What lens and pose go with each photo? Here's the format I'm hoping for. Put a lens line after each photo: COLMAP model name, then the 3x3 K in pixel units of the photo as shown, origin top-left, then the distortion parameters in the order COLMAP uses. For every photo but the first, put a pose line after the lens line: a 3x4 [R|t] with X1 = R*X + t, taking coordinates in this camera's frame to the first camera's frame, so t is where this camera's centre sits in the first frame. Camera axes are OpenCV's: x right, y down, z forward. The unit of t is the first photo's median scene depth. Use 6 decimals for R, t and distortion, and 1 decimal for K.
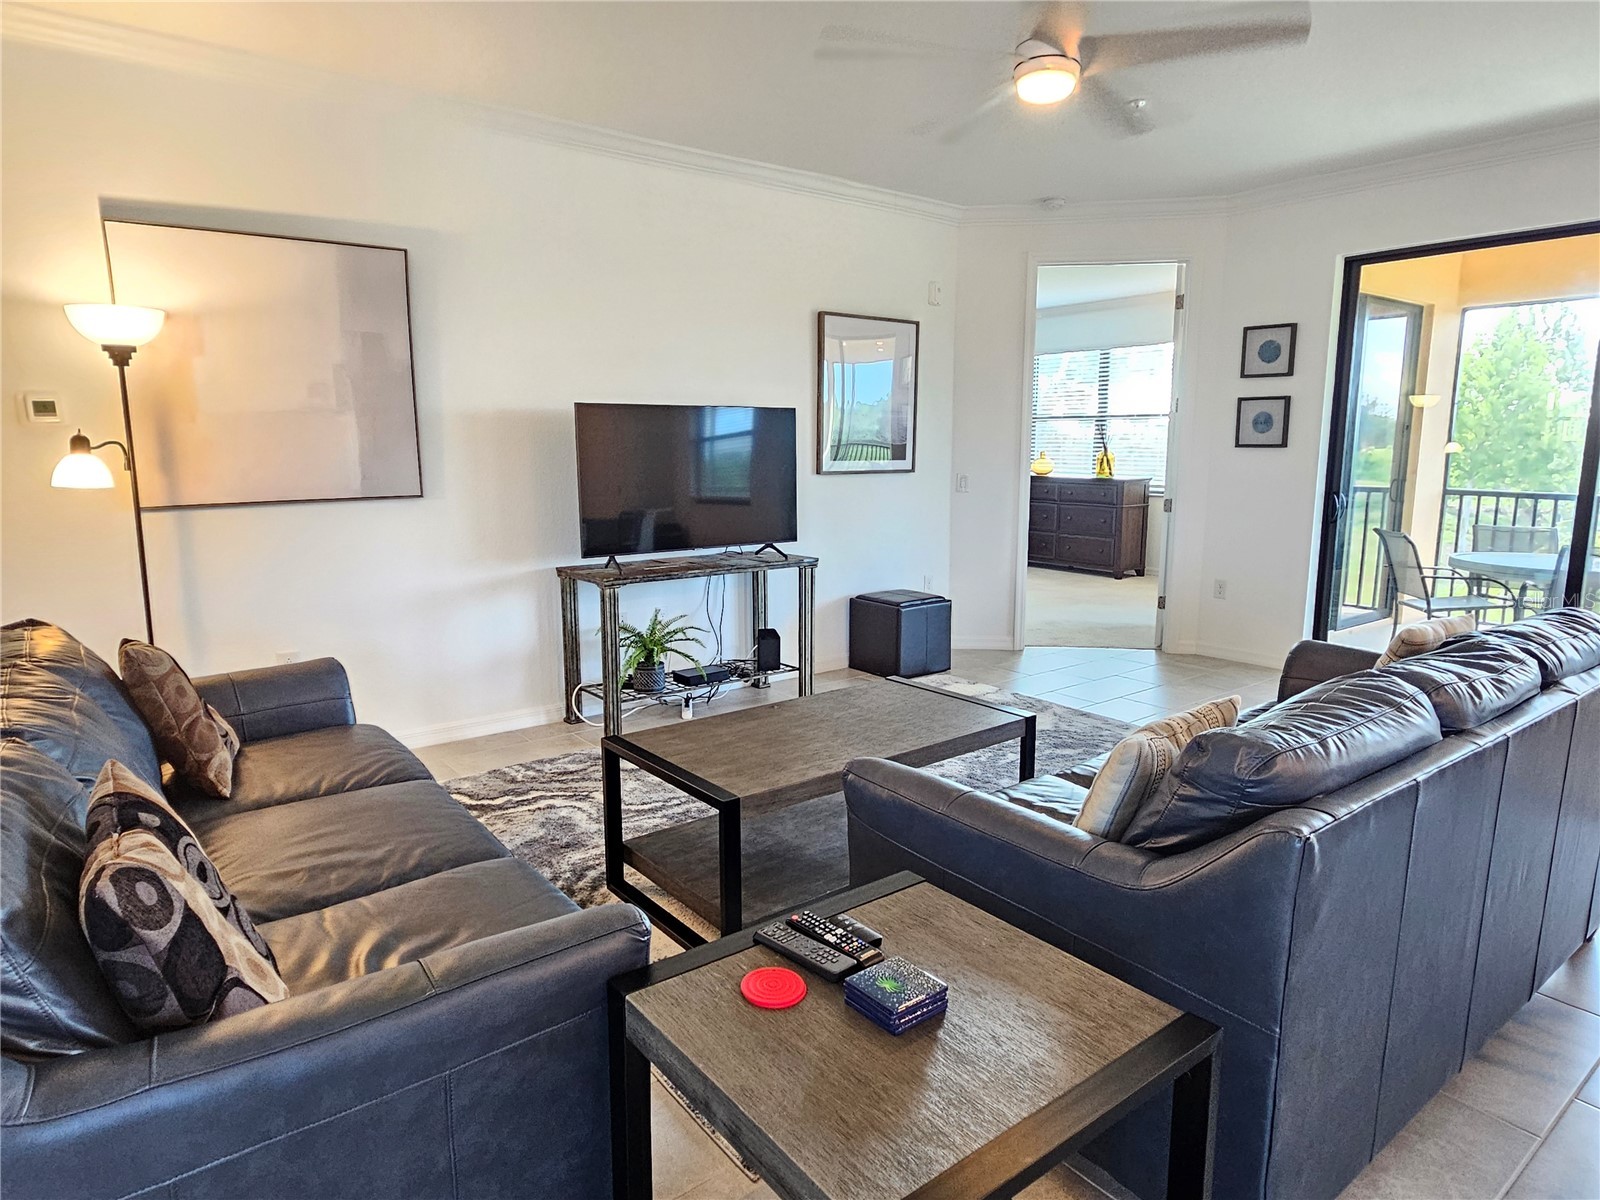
lens RADIAL K [[947.4, 0, 796.8], [0, 947.4, 593.5], [0, 0, 1]] dist [0.001127, -0.000847]
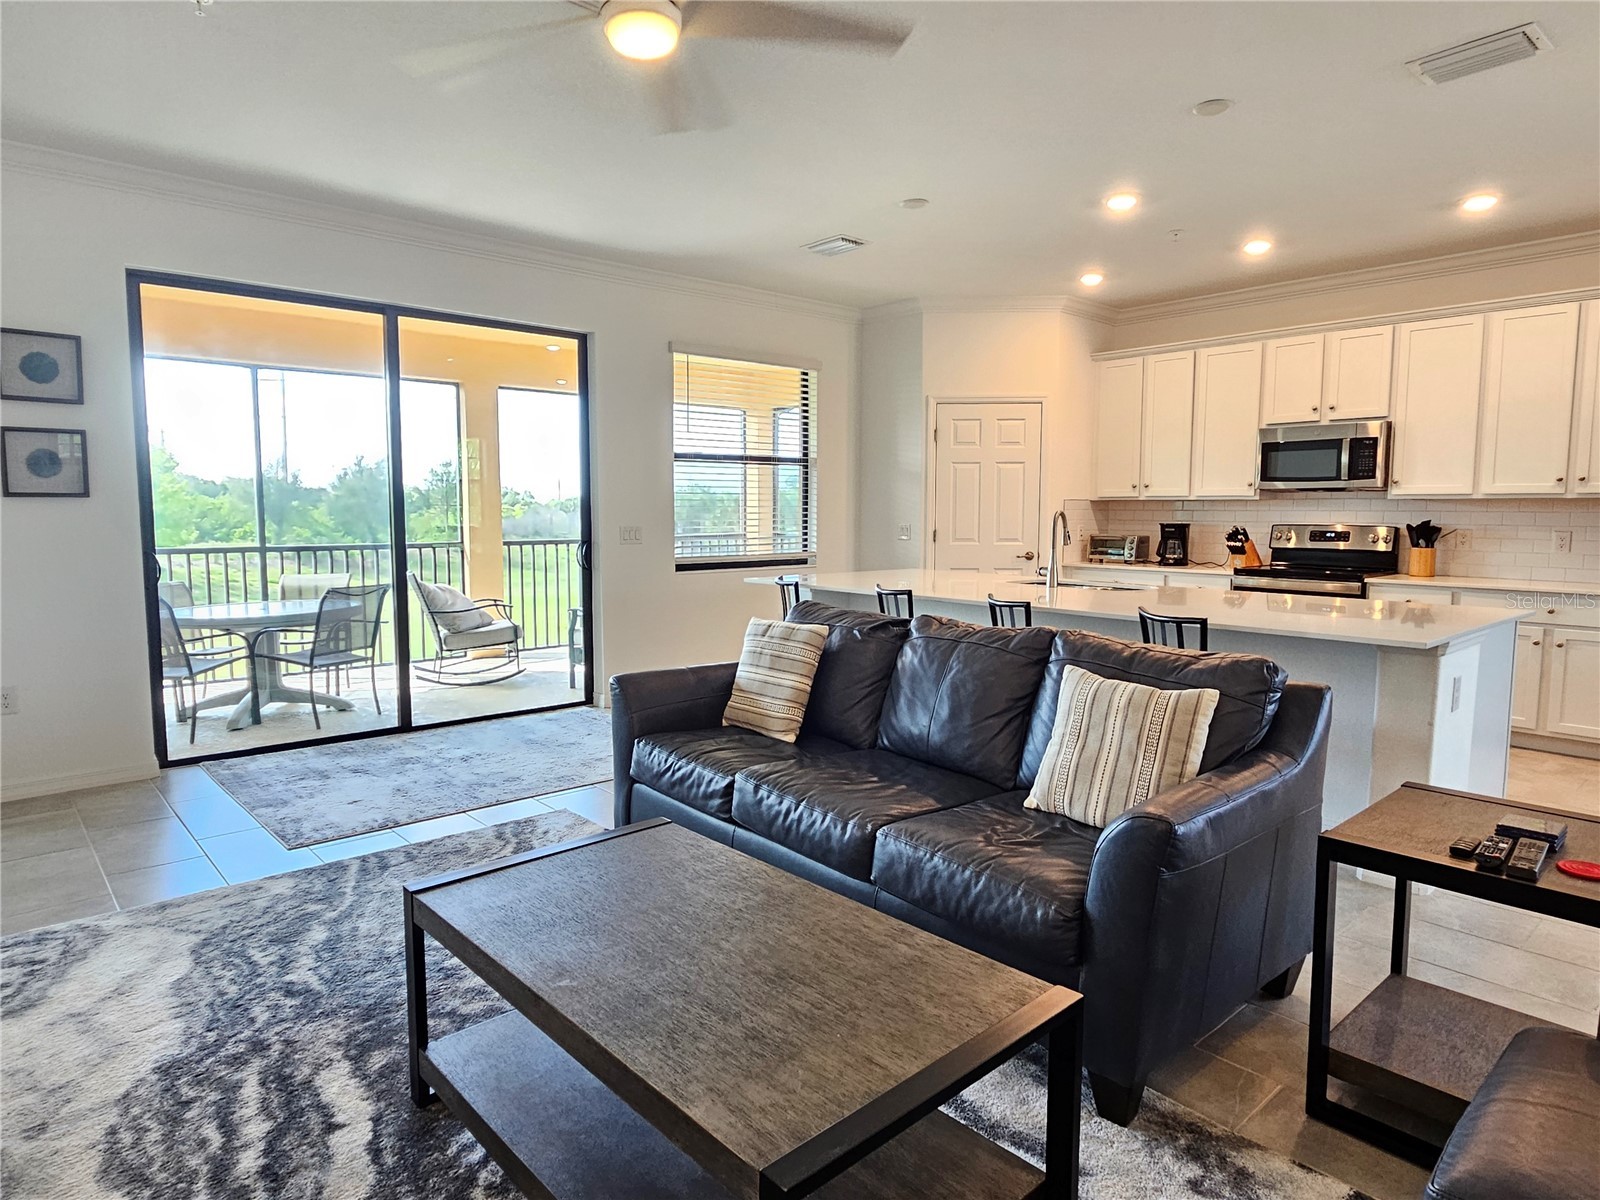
lens RADIAL K [[947.4, 0, 792.9], [0, 947.4, 594.4], [0, 0, 1]] dist [0.001127, -0.000847]
pose [[-0.072650, -0.091115, 0.993187, -0.326594], [0.156194, 0.982491, 0.101559, -0.073827], [-0.985051, 0.162508, -0.057146, 0.557068]]
